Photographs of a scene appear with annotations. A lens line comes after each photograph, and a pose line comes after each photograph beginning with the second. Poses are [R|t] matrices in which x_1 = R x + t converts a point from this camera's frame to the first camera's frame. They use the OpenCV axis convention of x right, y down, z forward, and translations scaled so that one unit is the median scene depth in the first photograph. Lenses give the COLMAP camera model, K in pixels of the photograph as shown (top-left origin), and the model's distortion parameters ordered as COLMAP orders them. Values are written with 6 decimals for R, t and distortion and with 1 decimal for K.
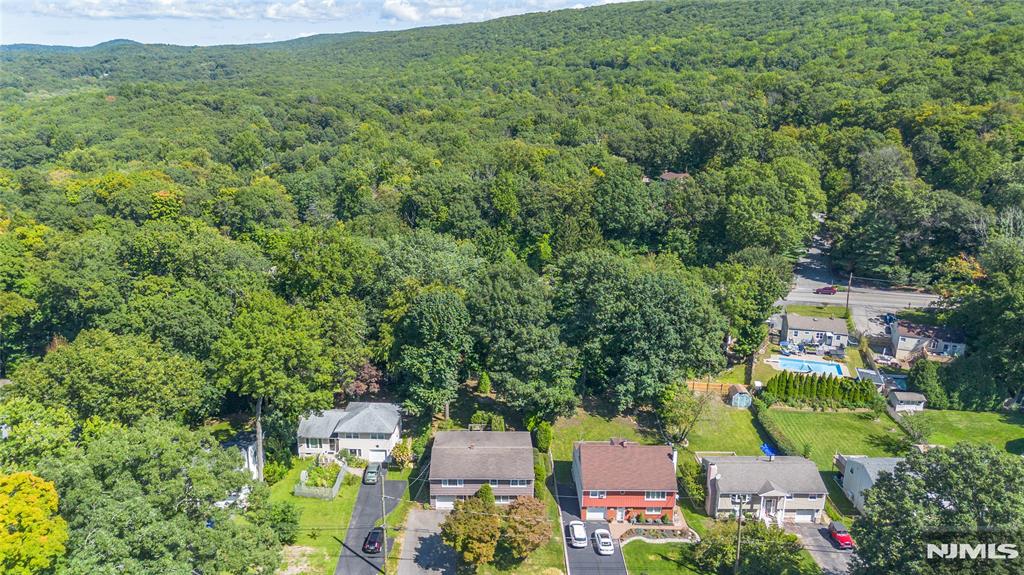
lens RADIAL K [[753.4, 0, 512.0], [0, 753.4, 287.5], [0, 0, 1]] dist [0.096360, -0.104311]
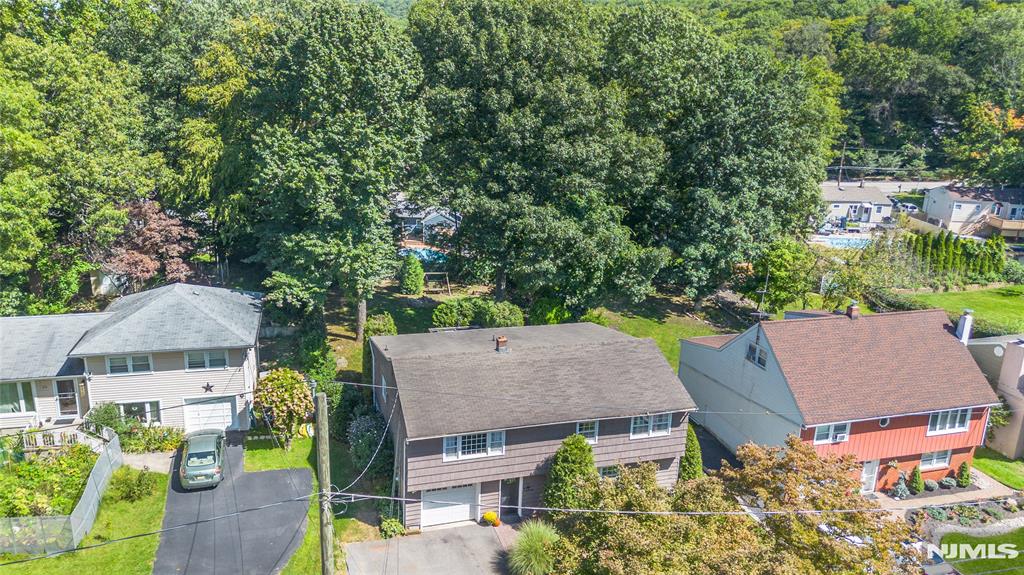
lens RADIAL K [[753.4, 0, 512.0], [0, 753.4, 287.5], [0, 0, 1]] dist [0.096360, -0.104311]
pose [[0.958980, -0.059280, 0.277207, -0.132266], [0.063180, 0.997989, -0.005152, 0.167078], [-0.276344, 0.022455, 0.960796, 0.588404]]
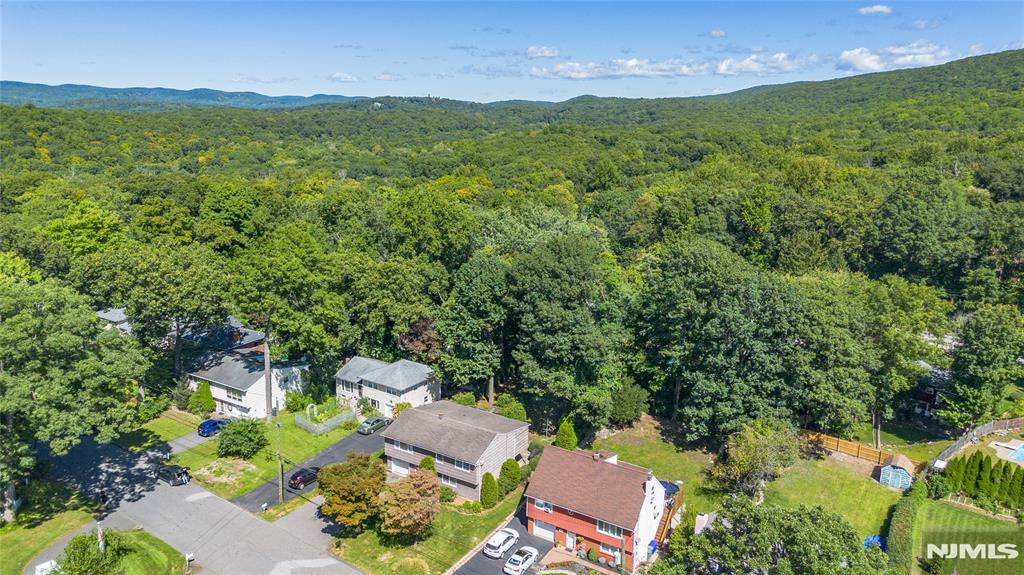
lens RADIAL K [[745.4, 0, 492.8], [0, 745.4, 286.4], [0, 0, 1]] dist [0.008853, 0.005149]
pose [[0.826483, 0.127629, -0.548303, 0.418404], [-0.164032, 0.986297, -0.017673, 0.057816], [0.538534, 0.104546, 0.836093, 0.251563]]
